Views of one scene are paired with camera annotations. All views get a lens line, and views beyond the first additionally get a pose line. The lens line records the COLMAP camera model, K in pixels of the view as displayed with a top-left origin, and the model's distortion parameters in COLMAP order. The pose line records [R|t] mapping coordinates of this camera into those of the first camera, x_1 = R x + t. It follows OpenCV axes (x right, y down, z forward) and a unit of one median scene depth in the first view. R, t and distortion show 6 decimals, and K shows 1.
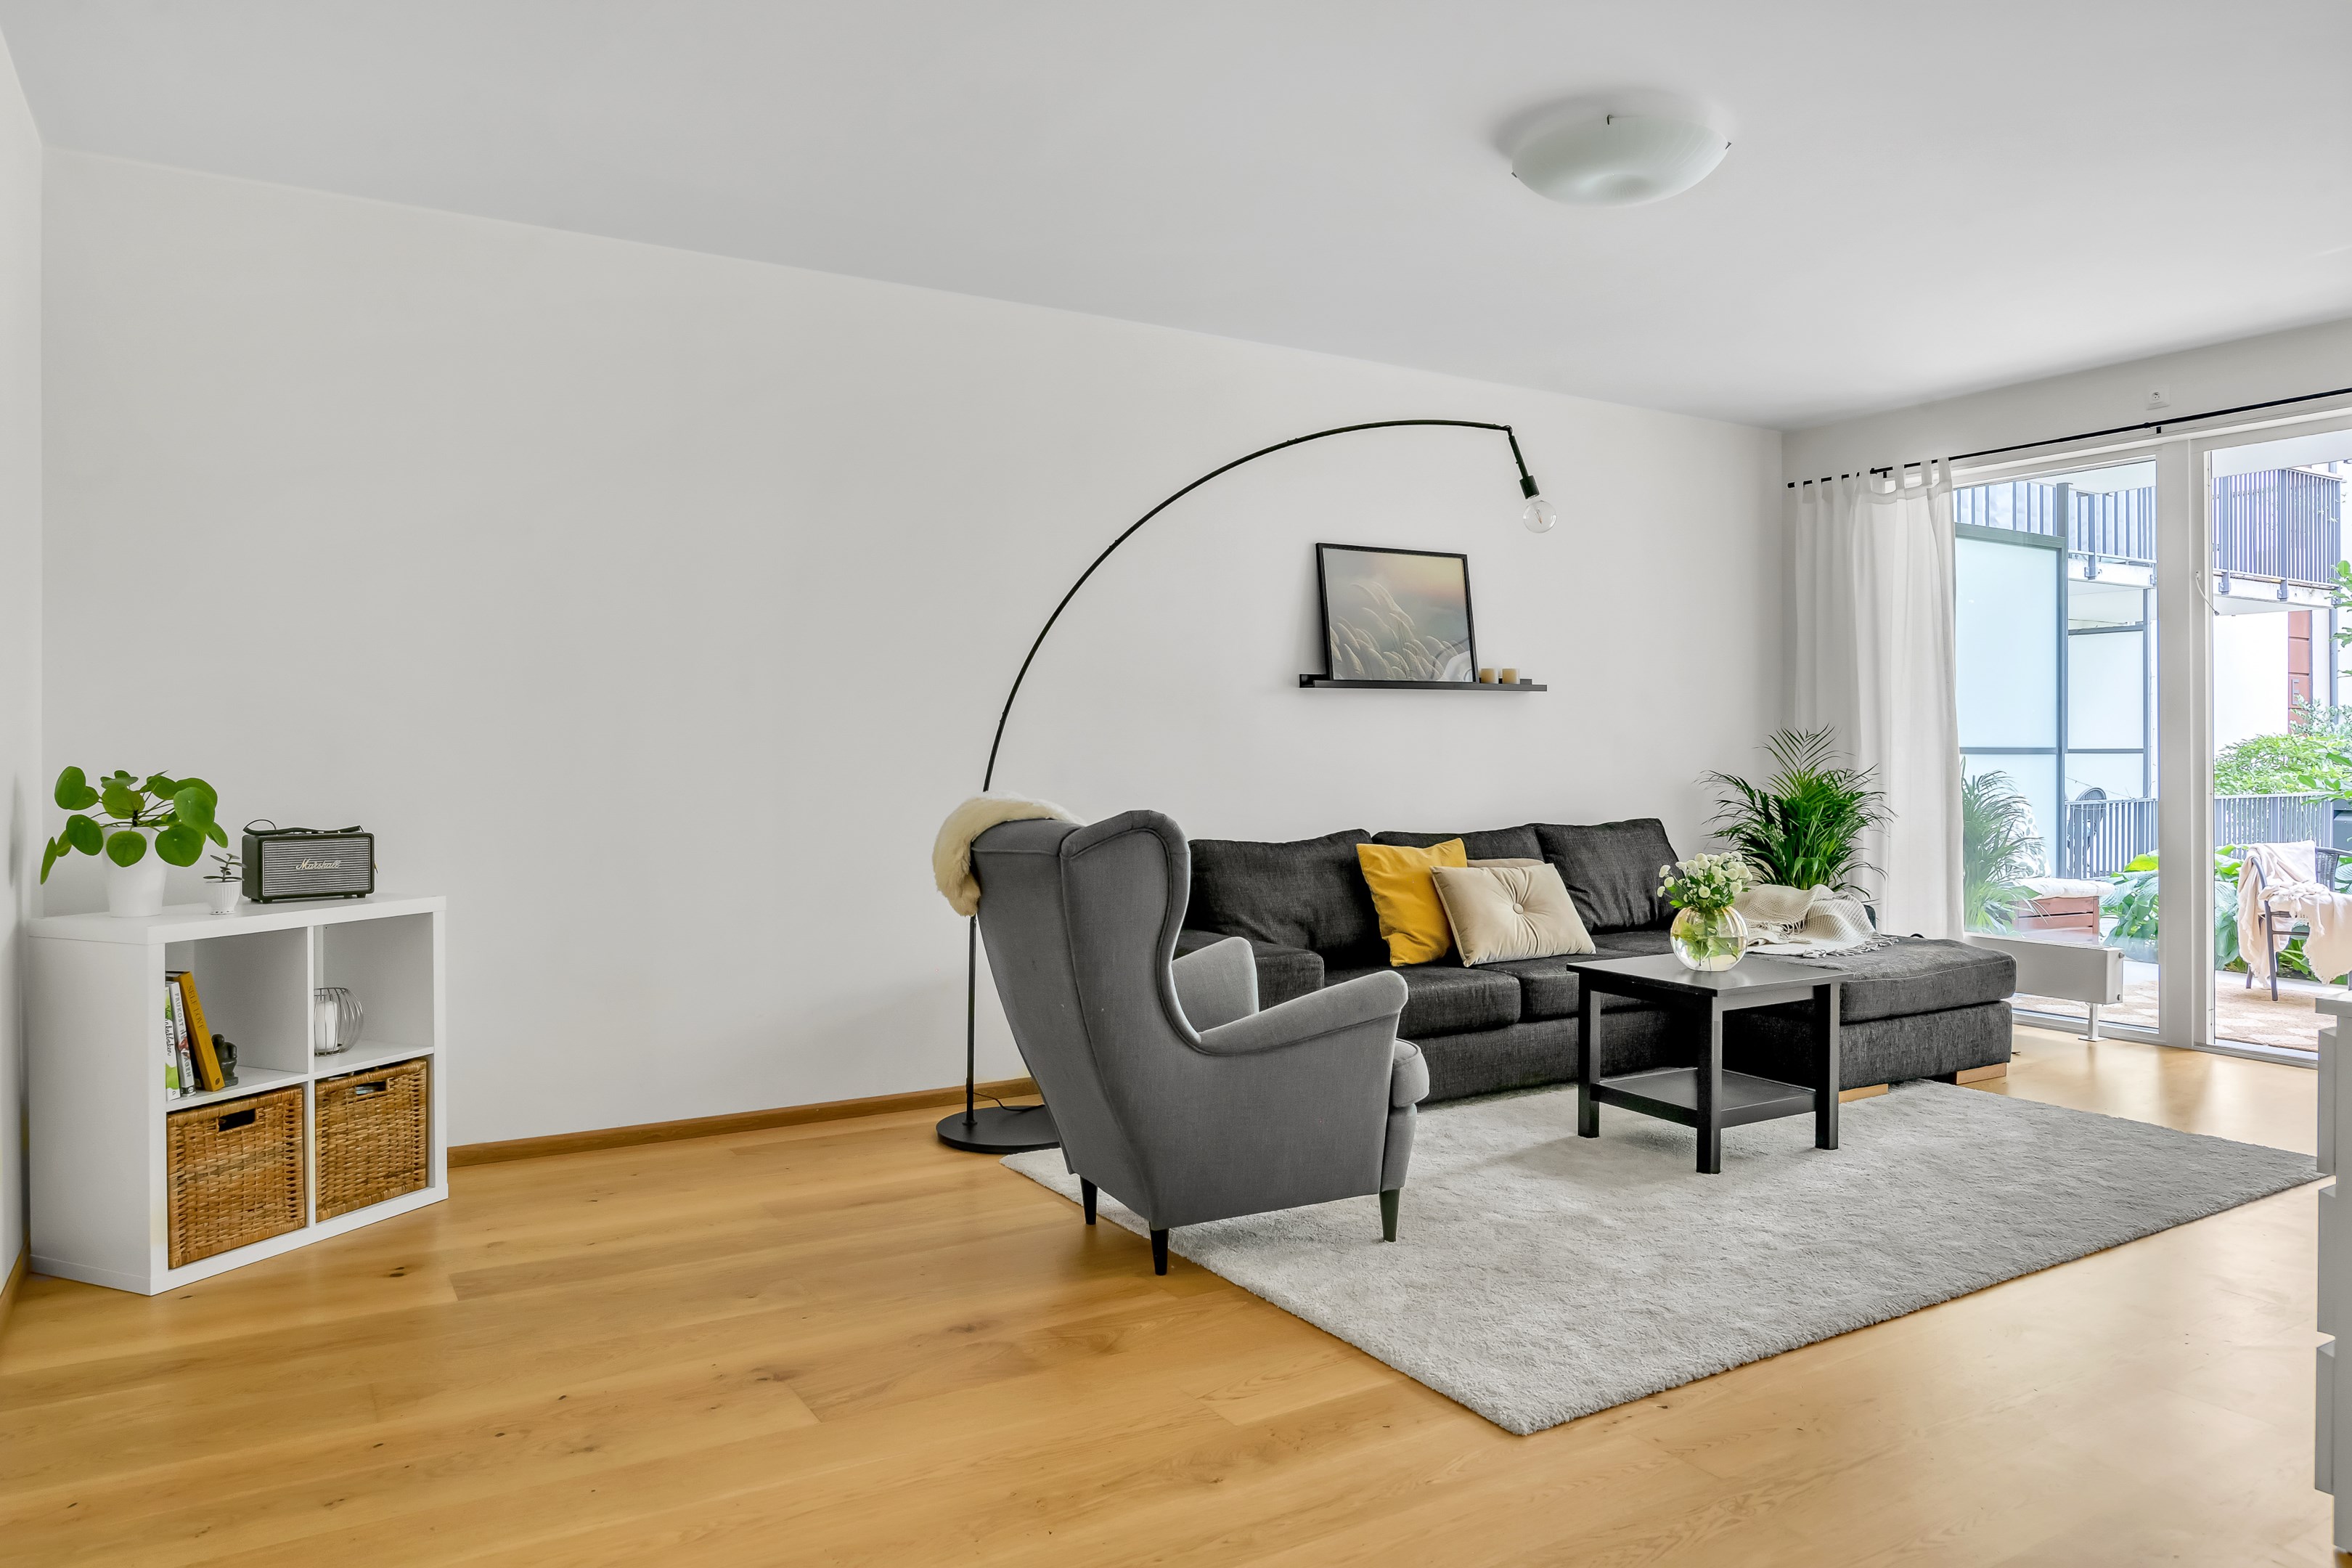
lens RADIAL K [[1538.6, 0, 1176.0], [0, 1538.6, 784.0], [0, 0, 1]] dist [-0.001385, -0.002439]
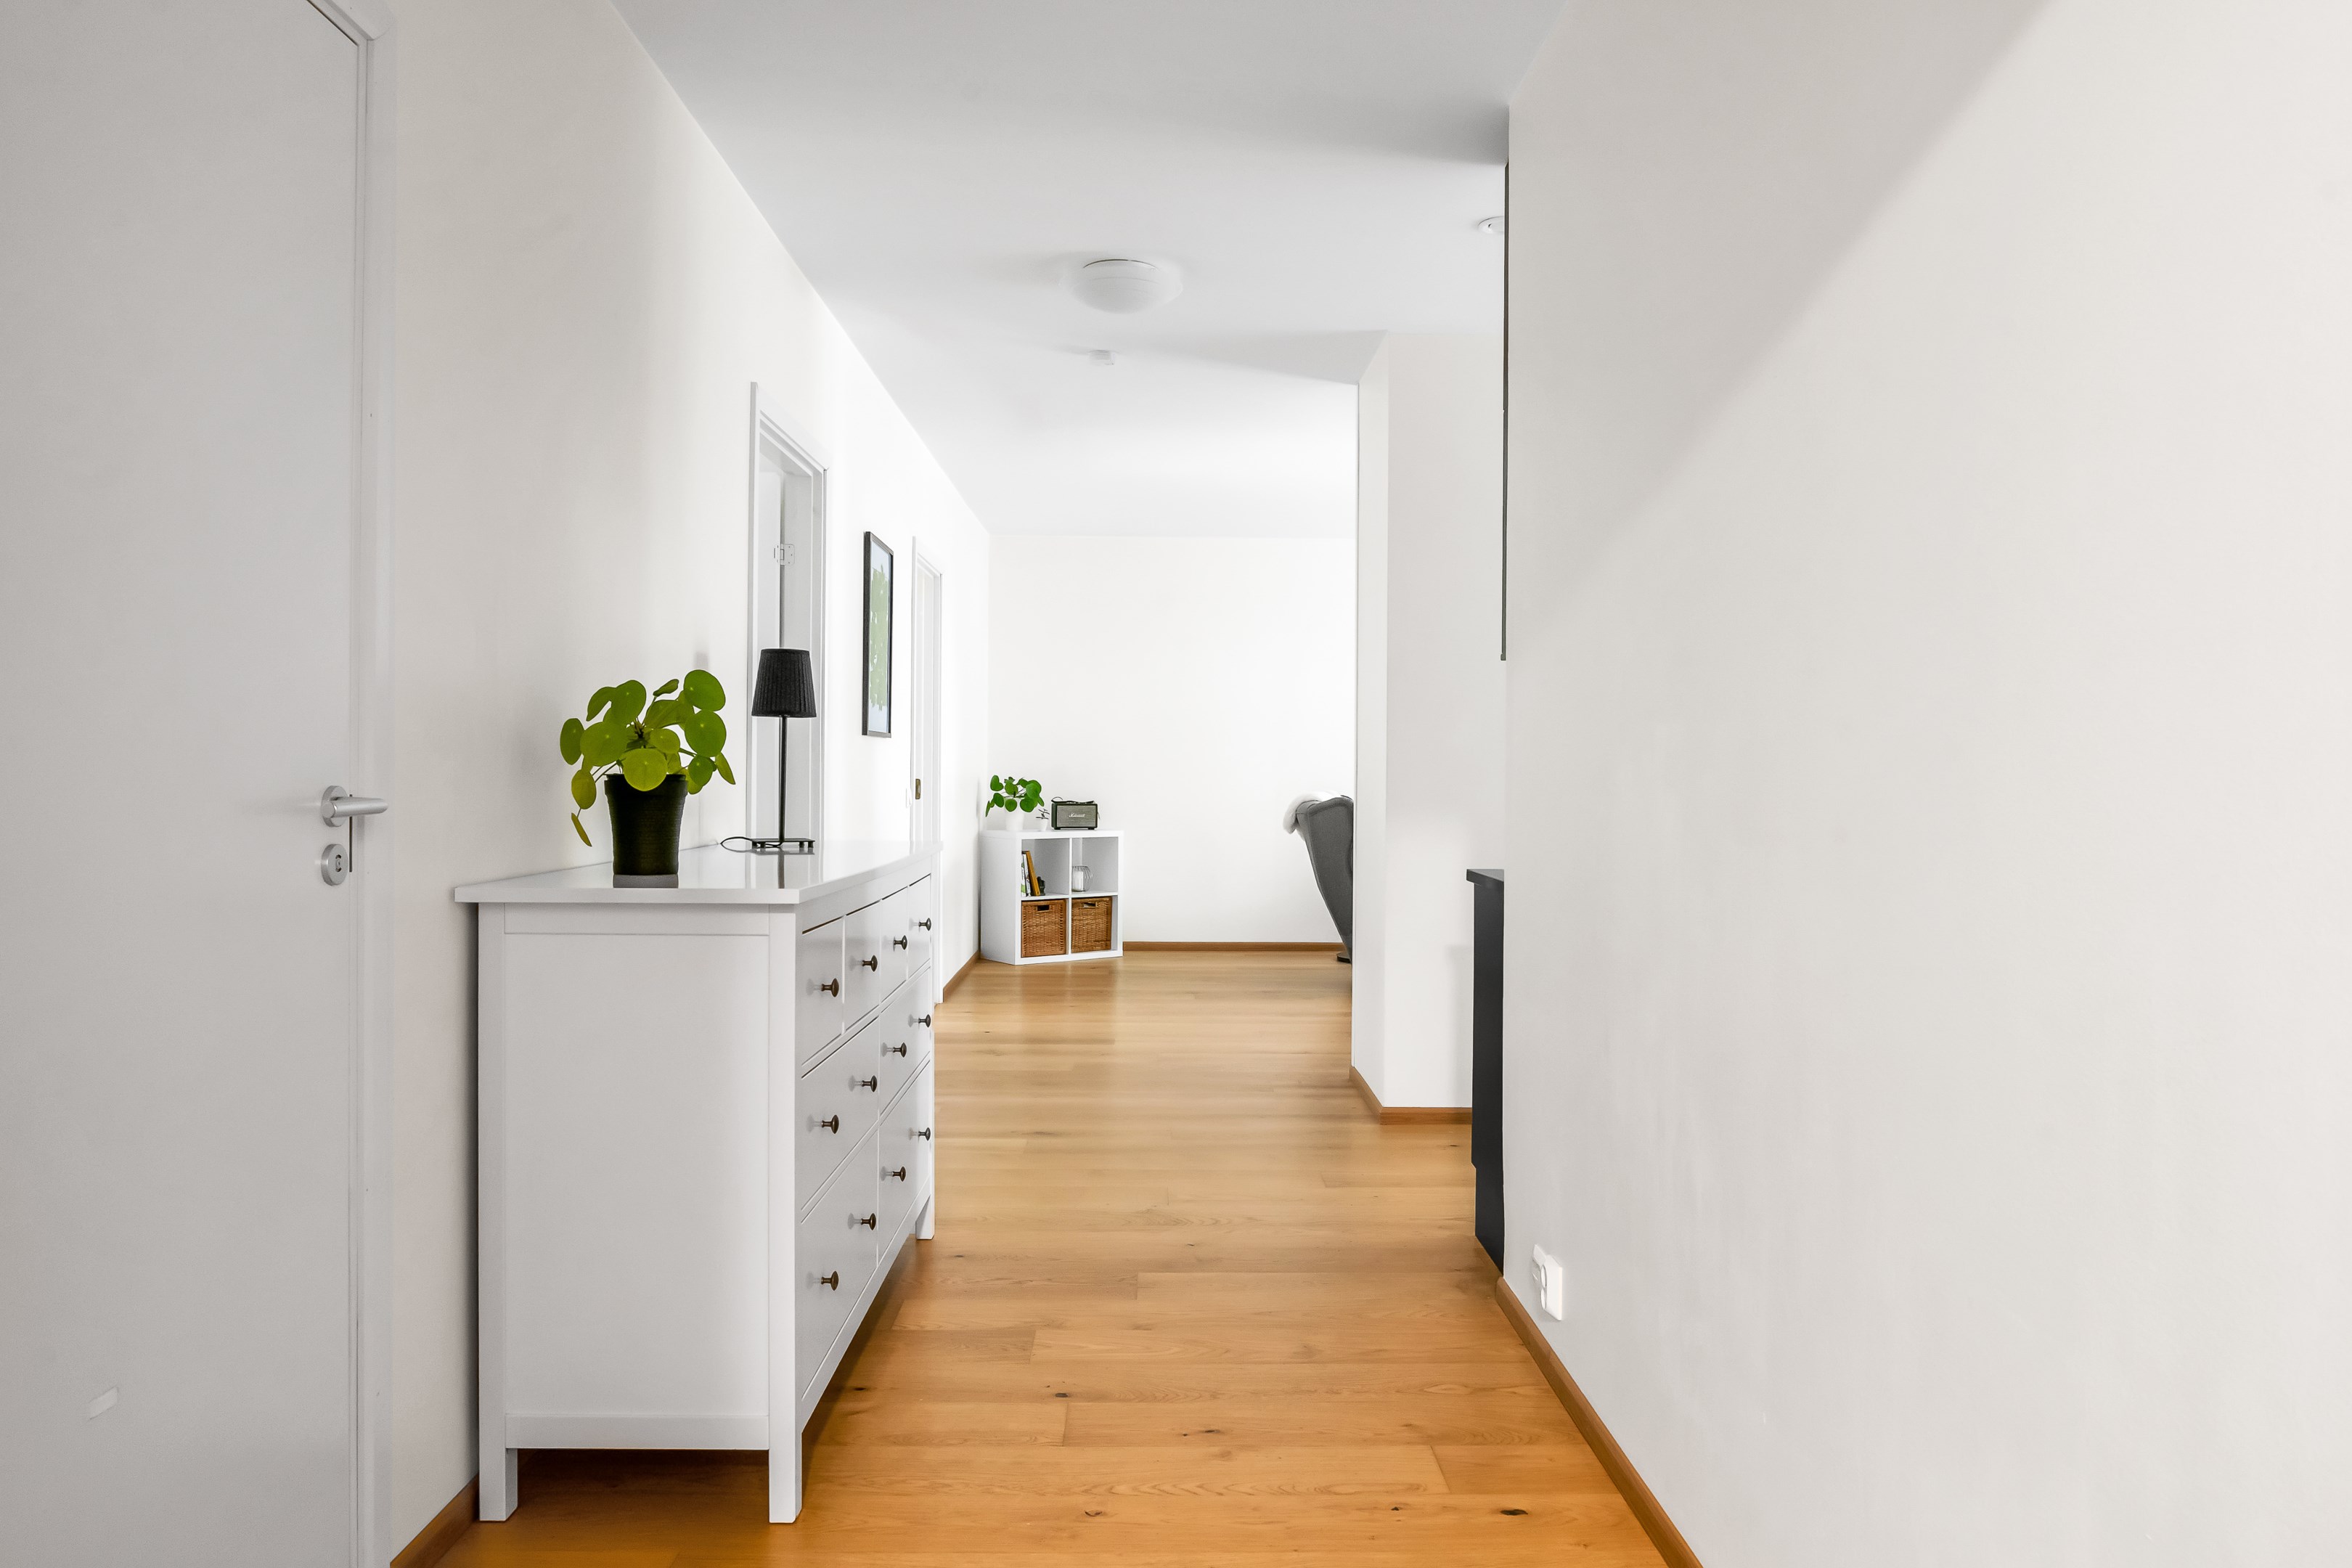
lens RADIAL K [[1538.6, 0, 1176.0], [0, 1538.6, 784.0], [0, 0, 1]] dist [-0.001385, -0.002439]
pose [[0.866354, 0.014194, -0.499228, 0.861923], [-0.015784, 0.999875, 0.001036, -0.003524], [0.499181, 0.006982, 0.866470, -1.128158]]
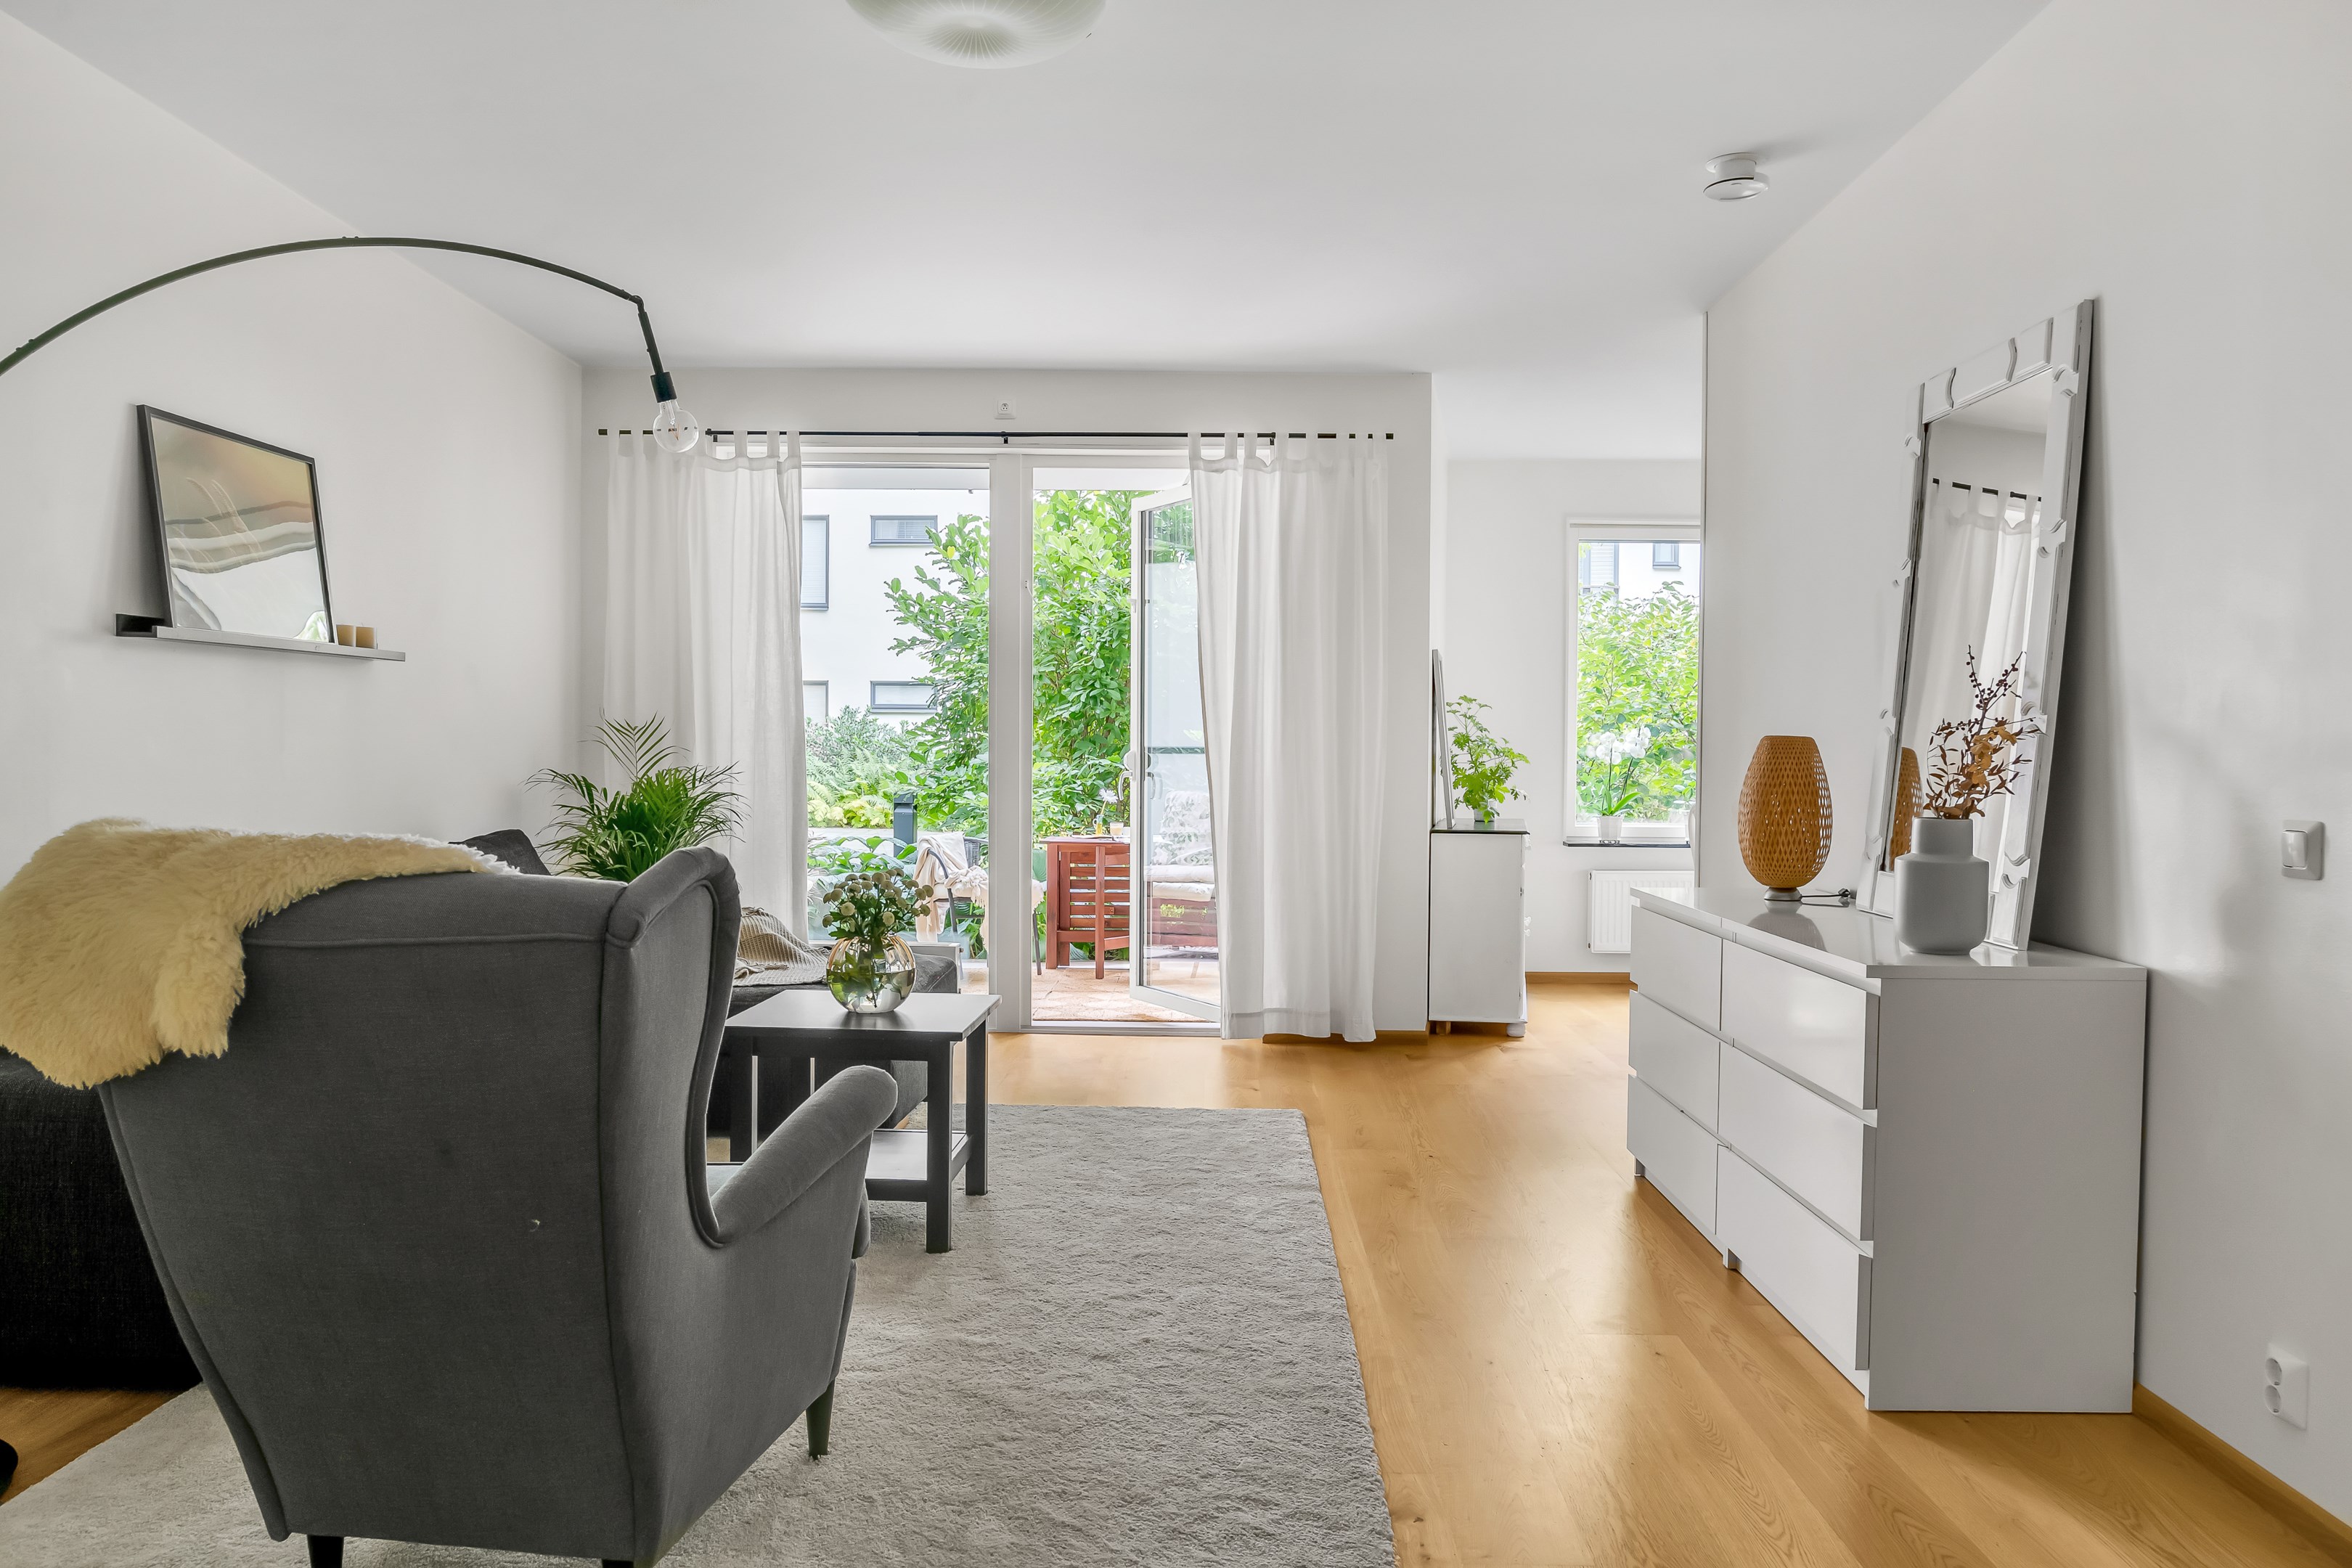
lens RADIAL K [[1679.0, 0, 1171.3], [0, 1679.0, 807.8], [0, 0, 1]] dist [-0.035550, -0.002521]
pose [[0.540147, -0.020523, 0.841320, -0.378595], [0.005982, 0.999771, 0.020548, -0.008086], [-0.841549, -0.006066, 0.540146, 0.436954]]
